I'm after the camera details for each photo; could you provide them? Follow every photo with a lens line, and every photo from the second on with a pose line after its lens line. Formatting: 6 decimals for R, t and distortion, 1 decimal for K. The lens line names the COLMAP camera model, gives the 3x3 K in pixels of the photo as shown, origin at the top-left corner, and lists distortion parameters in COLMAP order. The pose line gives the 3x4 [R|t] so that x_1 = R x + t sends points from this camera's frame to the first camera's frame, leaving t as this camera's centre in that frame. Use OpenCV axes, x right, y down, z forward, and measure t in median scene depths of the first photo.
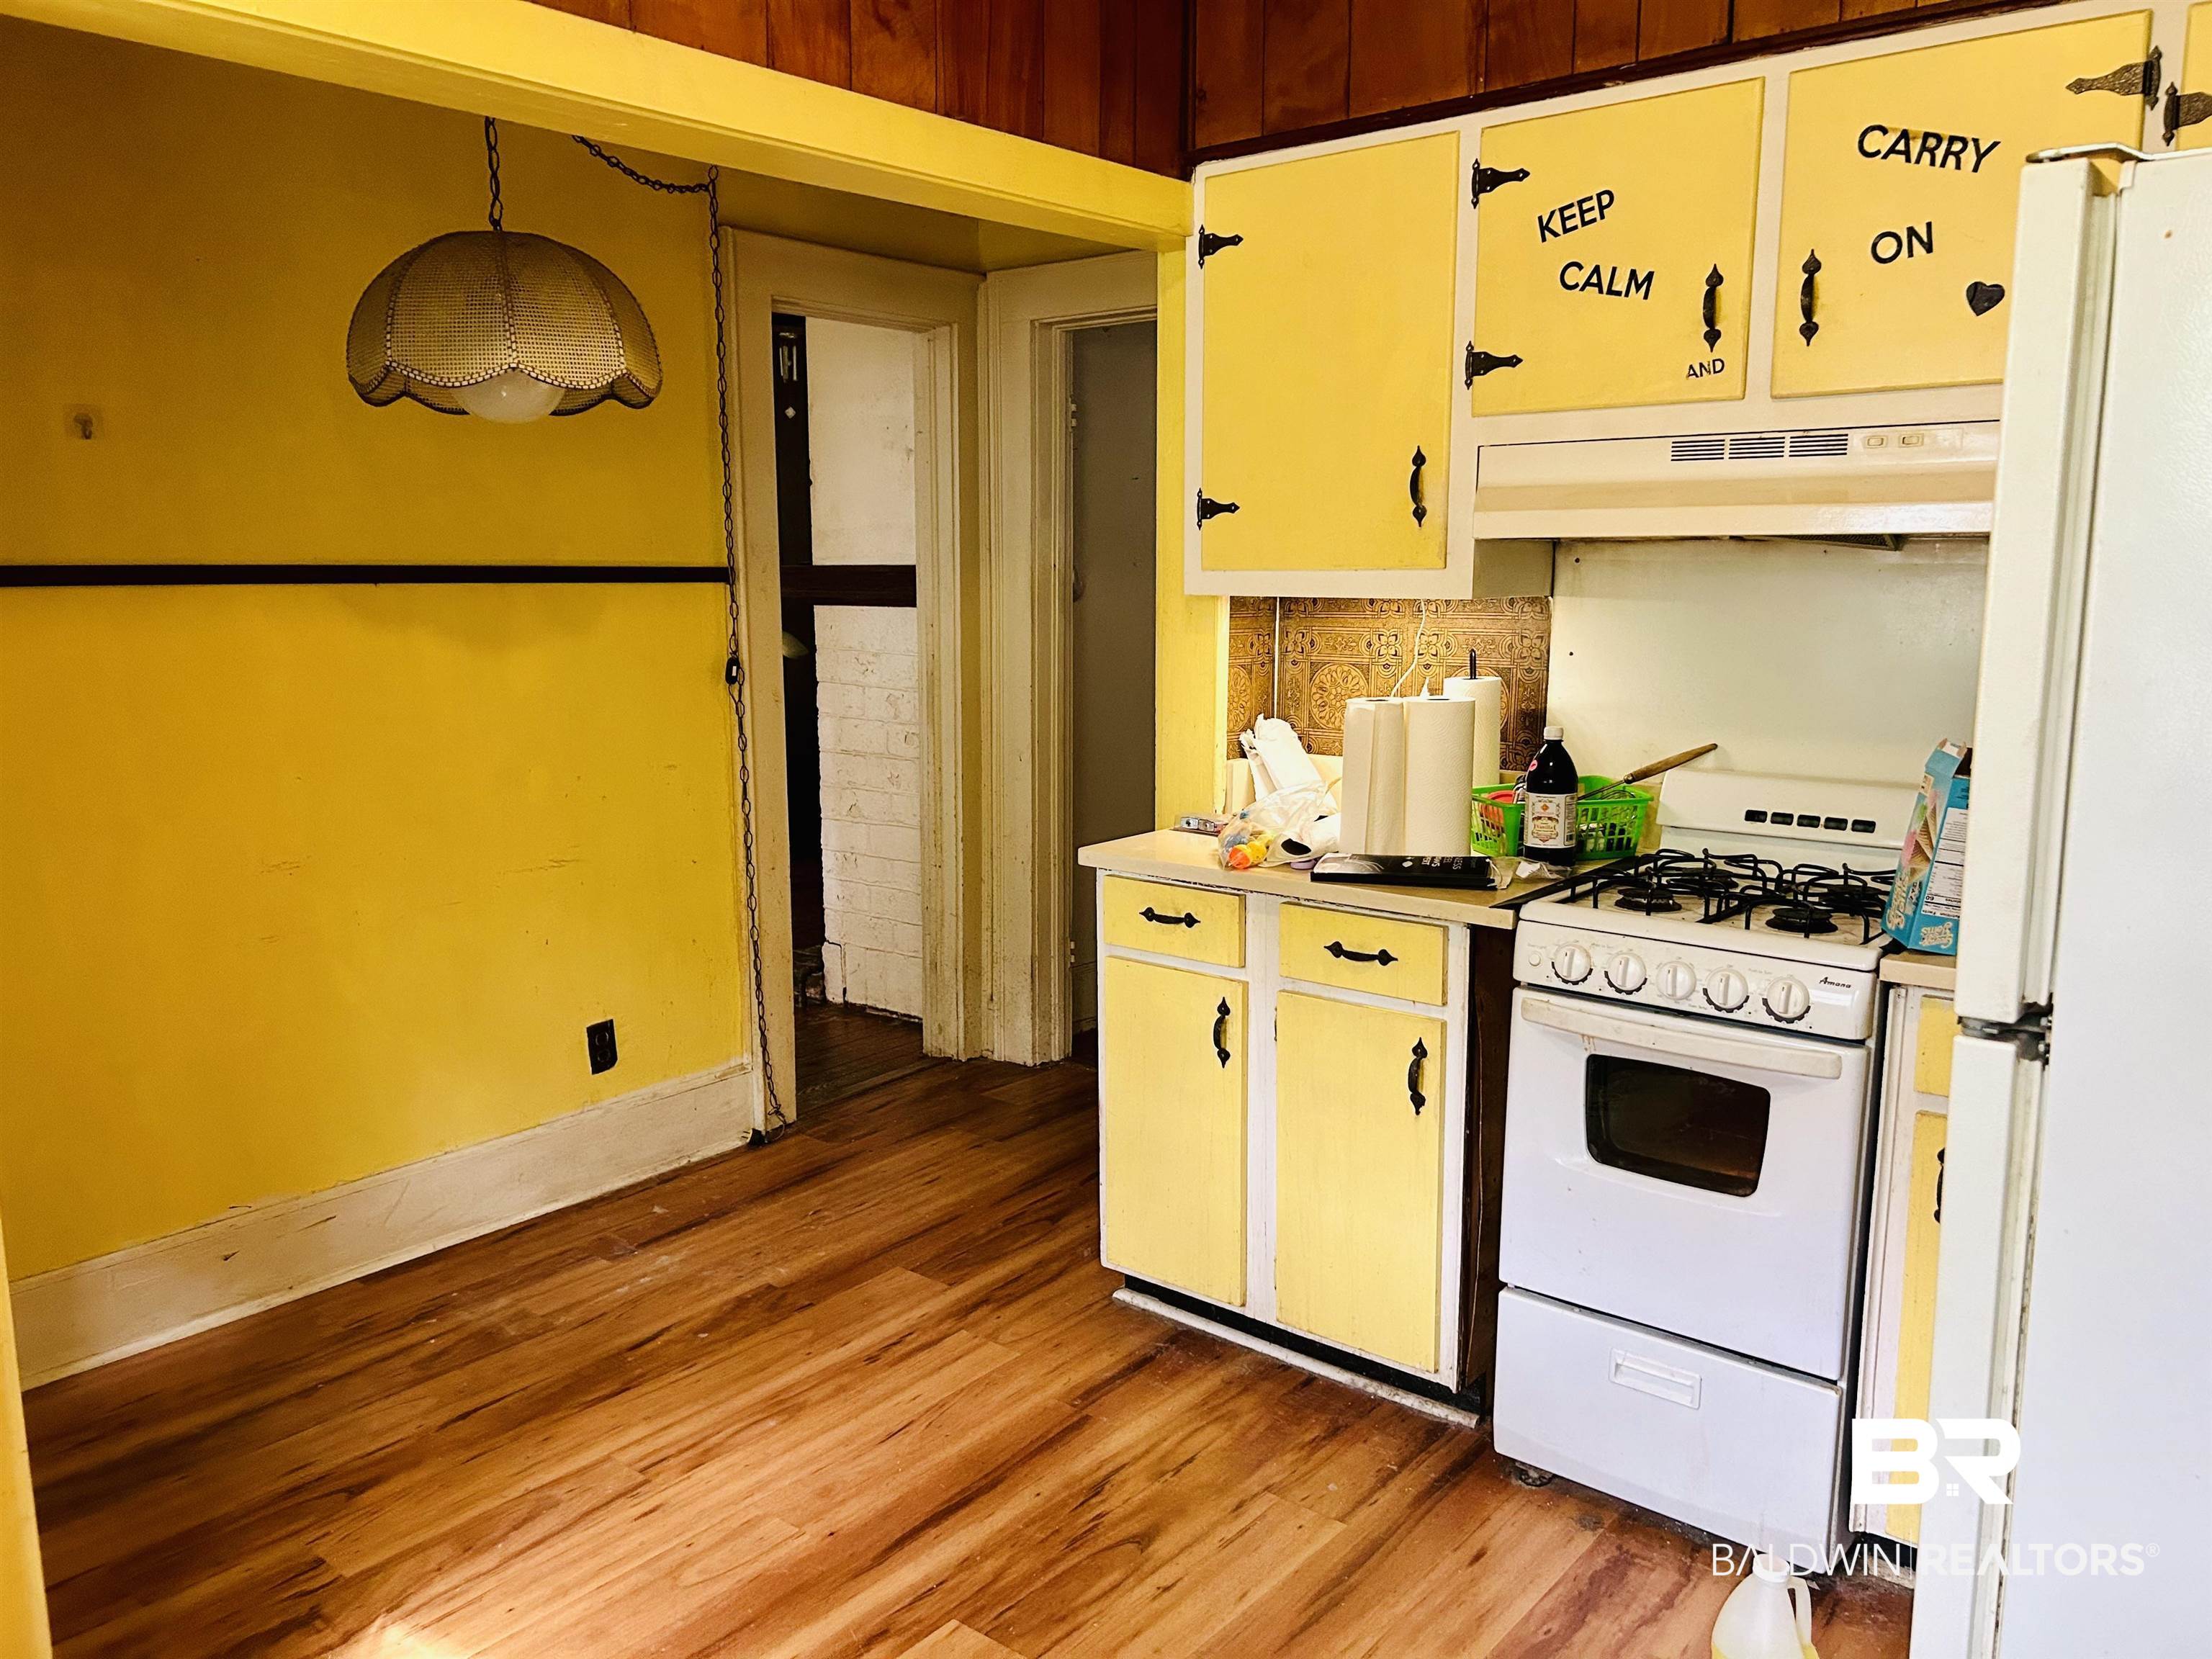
lens RADIAL K [[1680.3, 0, 1101.1], [0, 1680.3, 835.0], [0, 0, 1]] dist [0.058021, -0.063862]
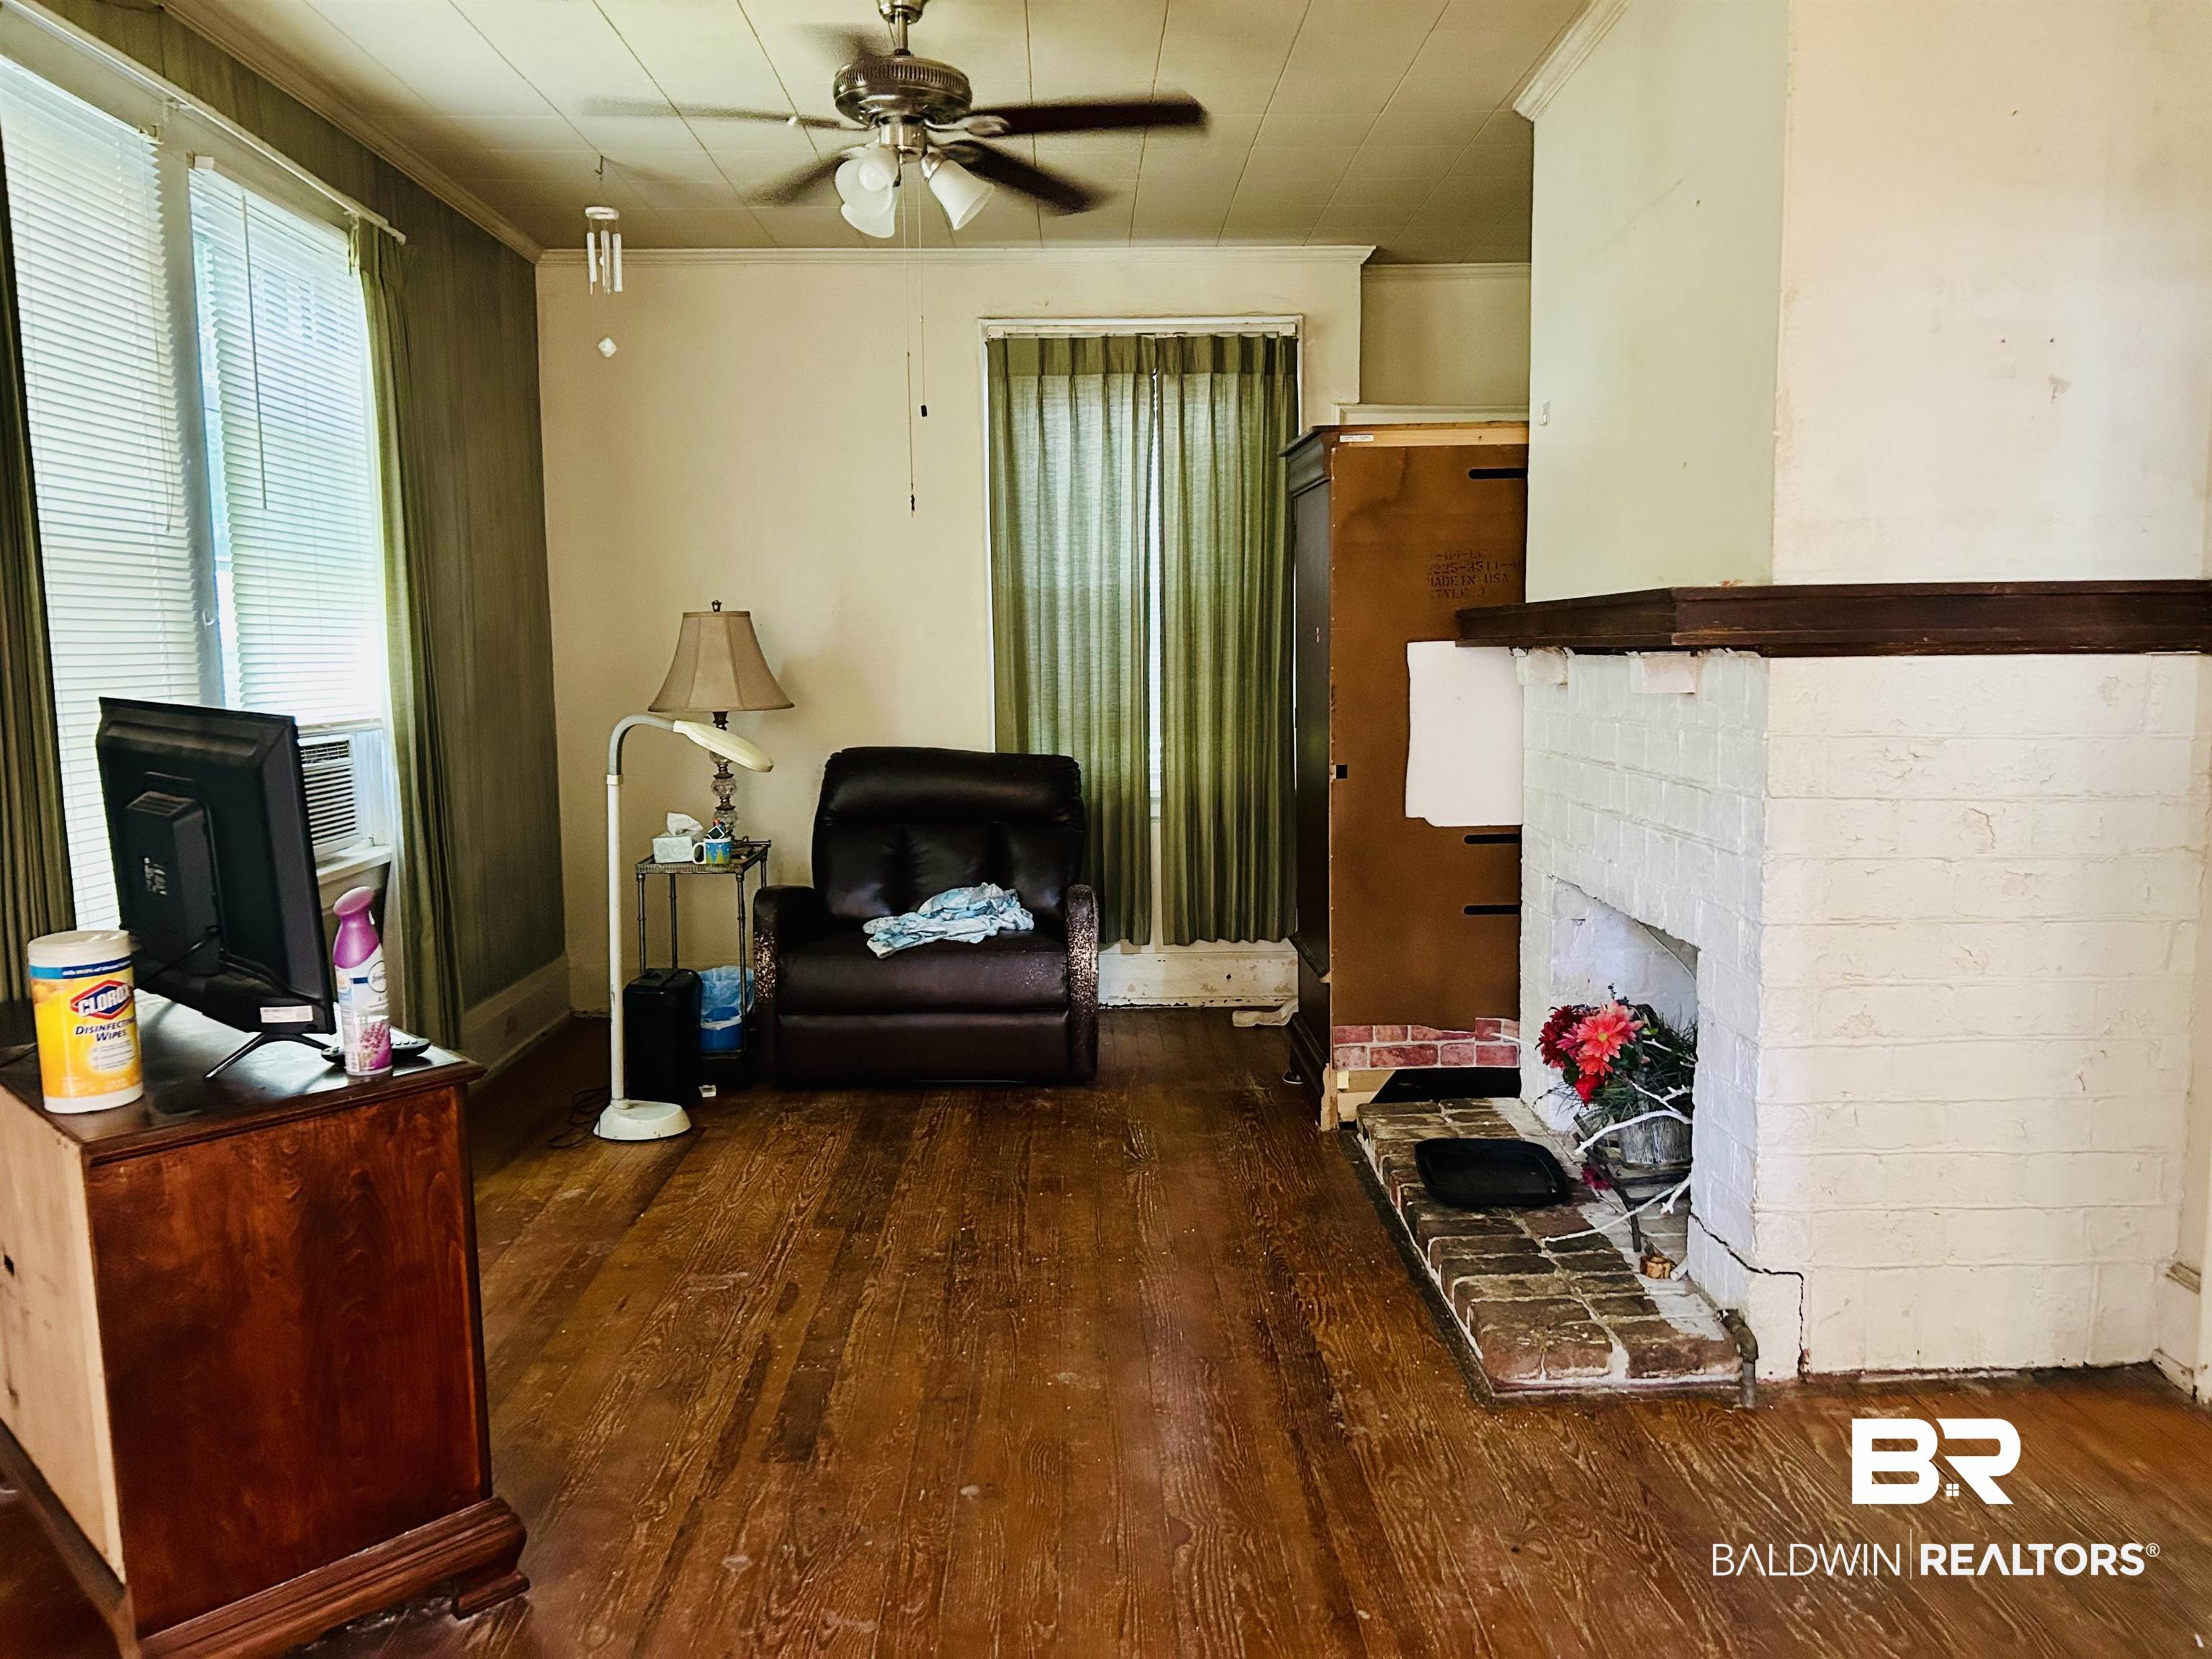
lens RADIAL K [[1680.3, 0, 1114.4], [0, 1680.3, 825.6], [0, 0, 1]] dist [0.058021, -0.063862]
pose [[0.755285, -0.077474, 0.650801, -1.282753], [0.110791, 0.993791, -0.010273, -0.188637], [-0.645964, 0.079862, 0.759179, 1.360186]]
